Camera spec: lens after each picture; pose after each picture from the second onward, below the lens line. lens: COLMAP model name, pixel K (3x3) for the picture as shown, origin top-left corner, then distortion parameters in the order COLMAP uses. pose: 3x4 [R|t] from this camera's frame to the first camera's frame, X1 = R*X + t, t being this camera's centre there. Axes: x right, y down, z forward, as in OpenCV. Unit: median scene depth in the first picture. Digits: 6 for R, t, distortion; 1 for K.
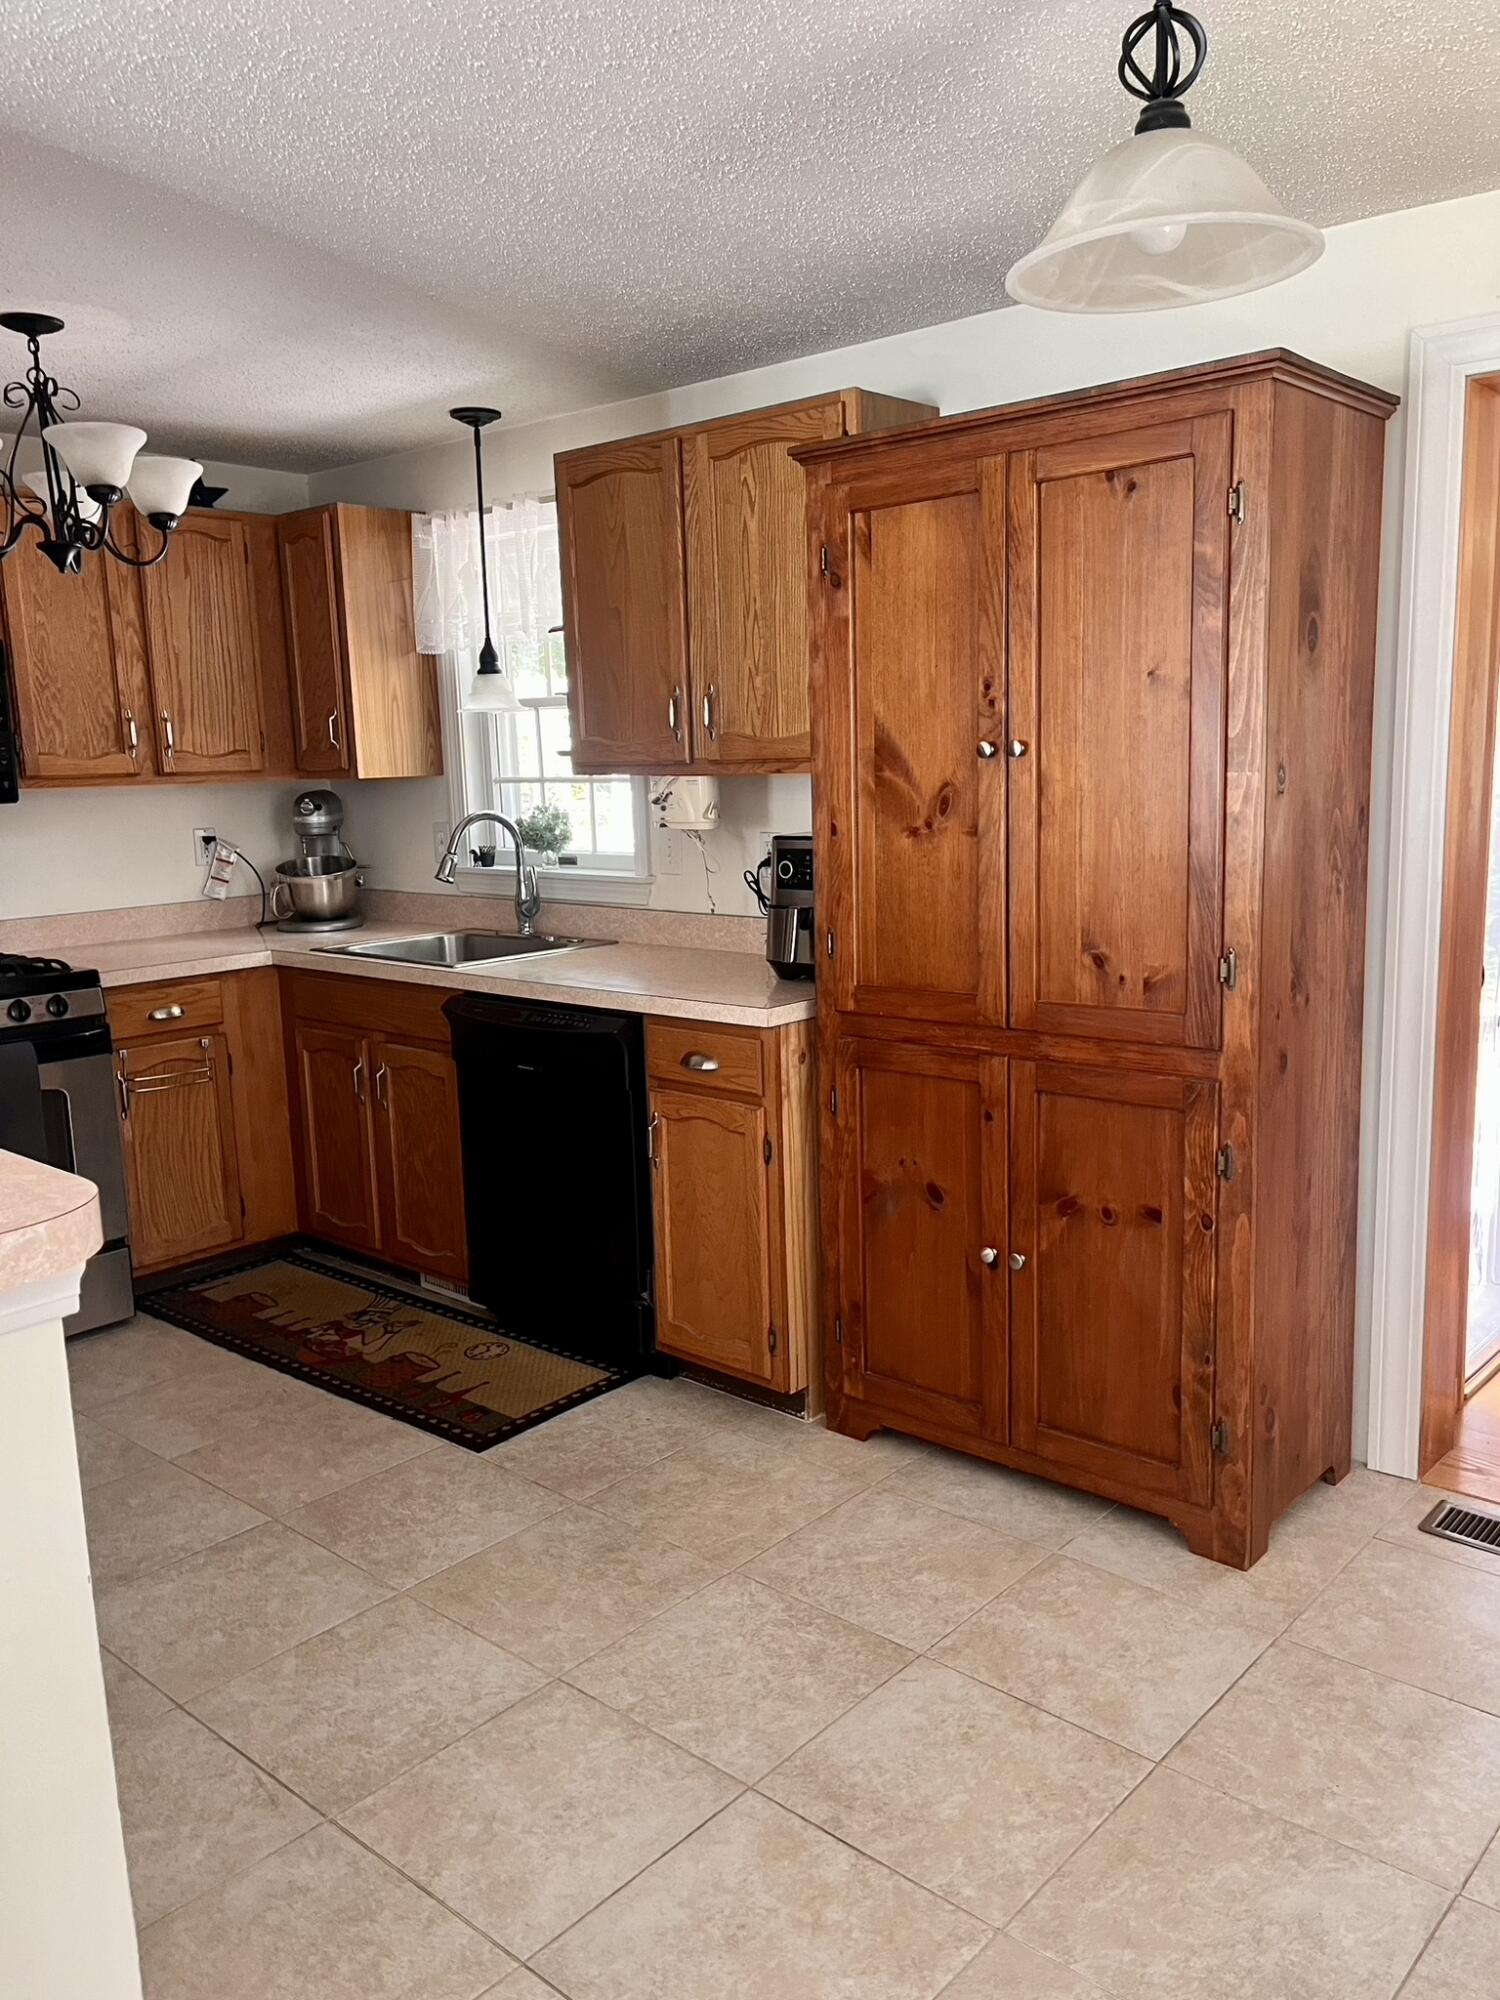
lens RADIAL K [[1527.7, 0, 660.2], [0, 1527.7, 1013.1], [0, 0, 1]] dist [0.048744, -0.085201]
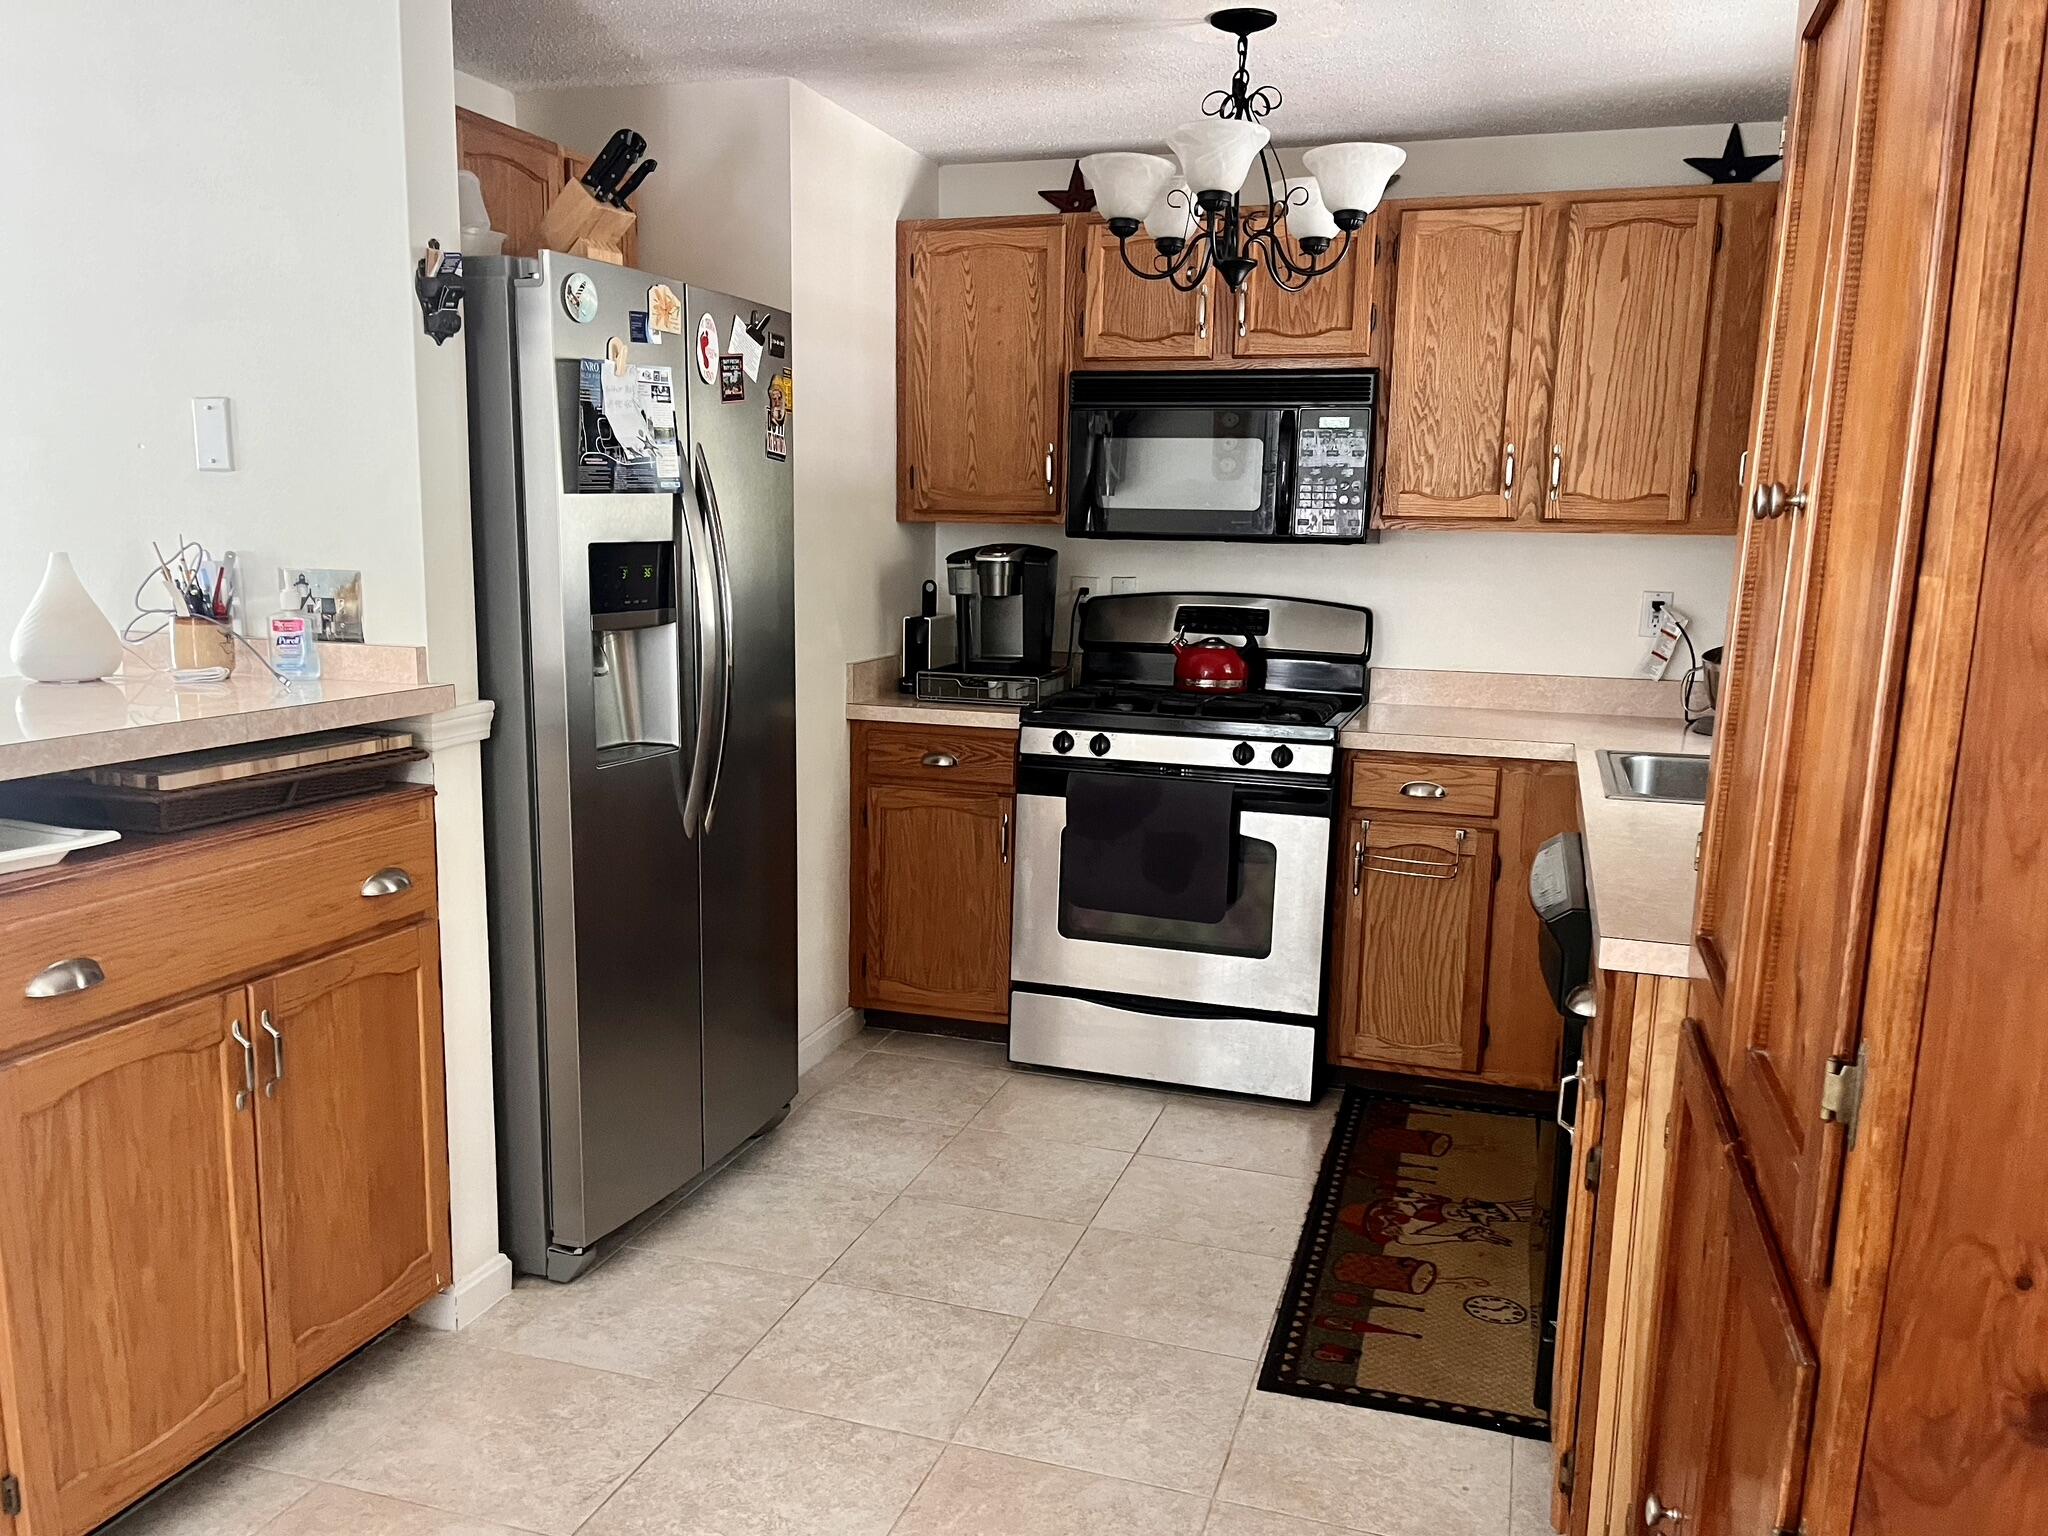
lens RADIAL K [[1564.4, 0, 1025.8], [0, 1564.4, 799.0], [0, 0, 1]] dist [0.048744, -0.085201]
pose [[0.422858, 0.191973, -0.885629, 0.375010], [-0.185166, 0.974988, 0.122932, -0.062583], [0.887077, 0.112006, 0.447828, 0.396750]]
